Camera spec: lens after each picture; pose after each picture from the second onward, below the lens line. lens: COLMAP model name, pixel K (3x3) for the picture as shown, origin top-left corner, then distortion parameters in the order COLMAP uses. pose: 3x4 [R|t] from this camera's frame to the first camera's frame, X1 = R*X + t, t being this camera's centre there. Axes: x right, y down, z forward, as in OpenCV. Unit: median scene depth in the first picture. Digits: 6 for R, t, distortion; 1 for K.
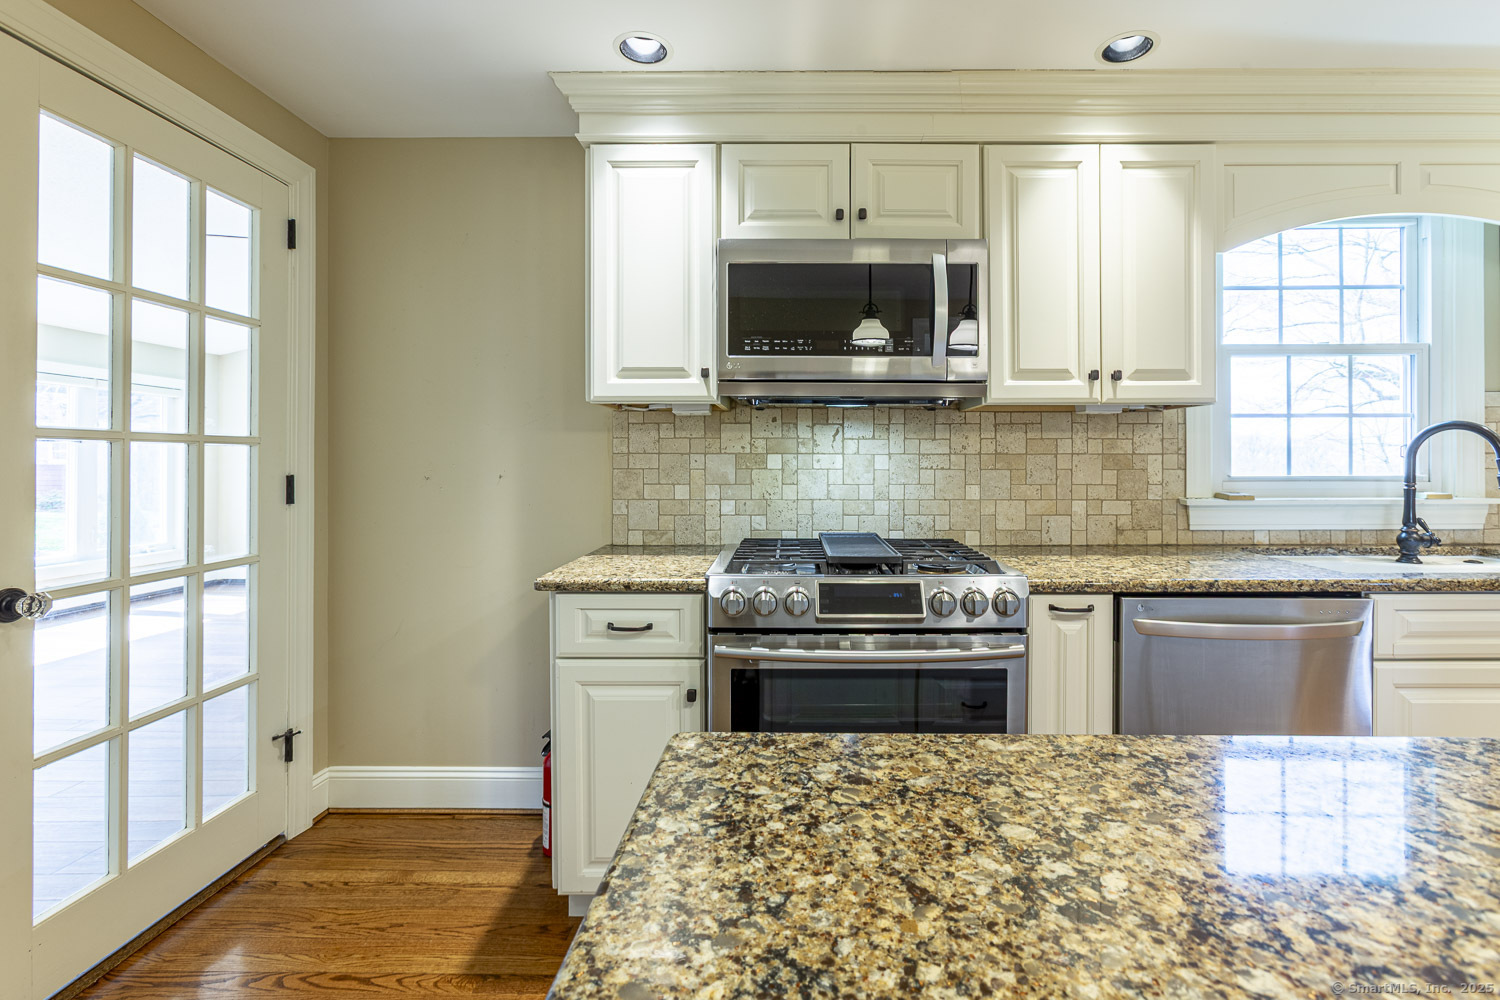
lens RADIAL K [[676.4, 0, 794.9], [0, 676.4, 464.7], [0, 0, 1]] dist [-0.005855, 0.006767]
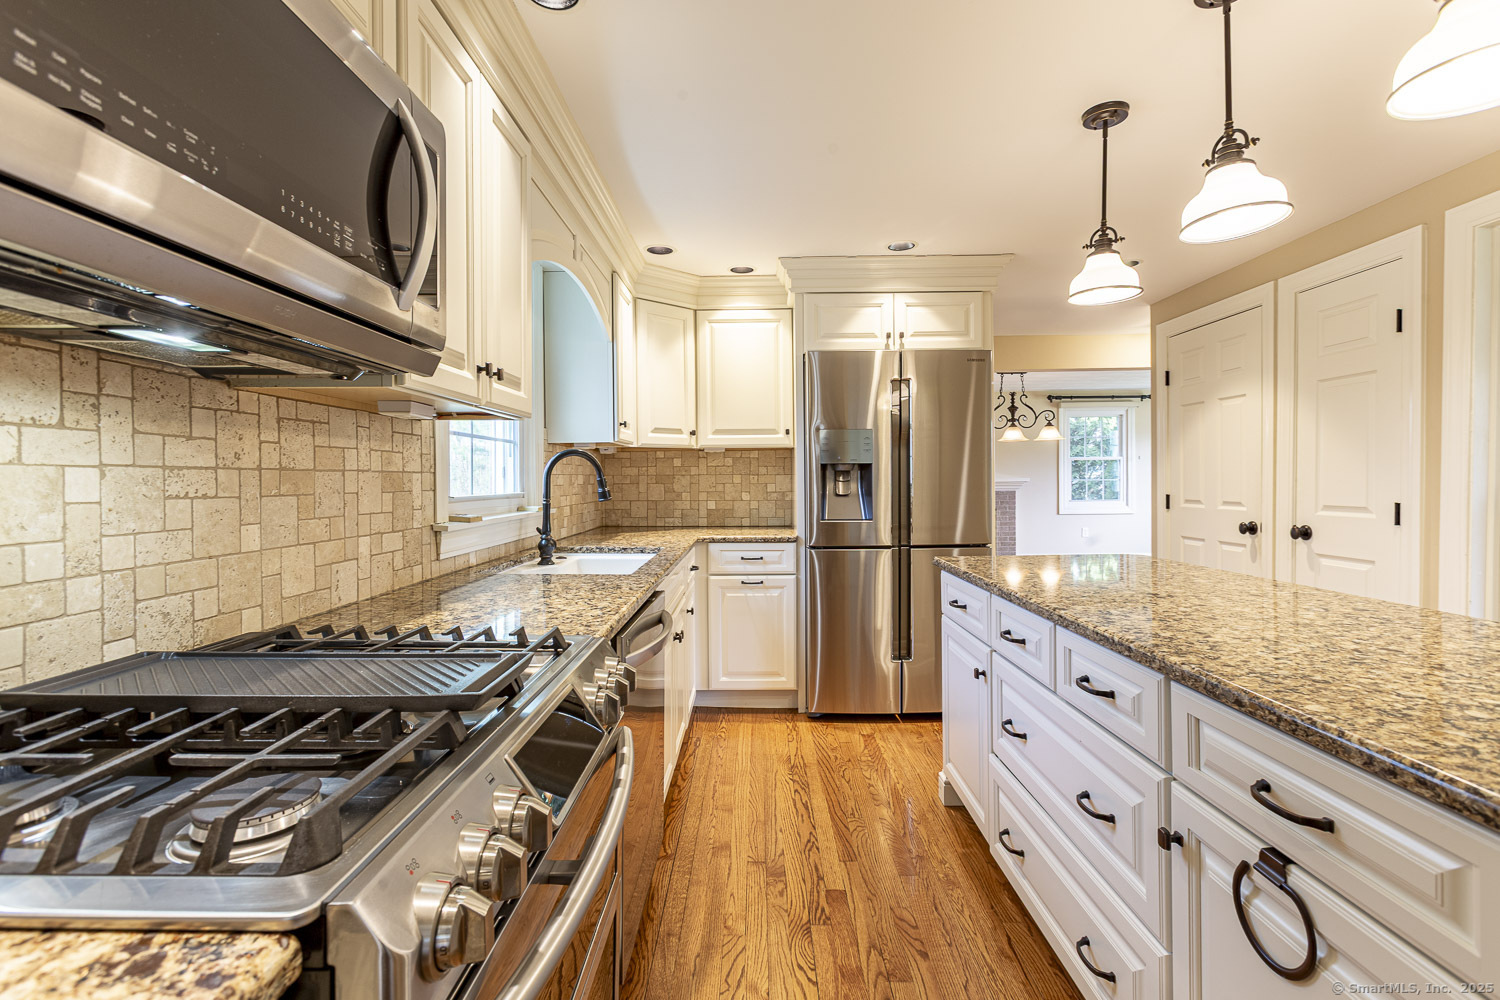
lens RADIAL K [[676.4, 0, 749.9], [0, 676.4, 488.5], [0, 0, 1]] dist [-0.005855, 0.006767]
pose [[0.014369, -0.012703, 0.999816, -0.316228], [0.006686, 0.999898, 0.012608, -0.004285], [-0.999874, 0.006504, 0.014452, 0.664168]]
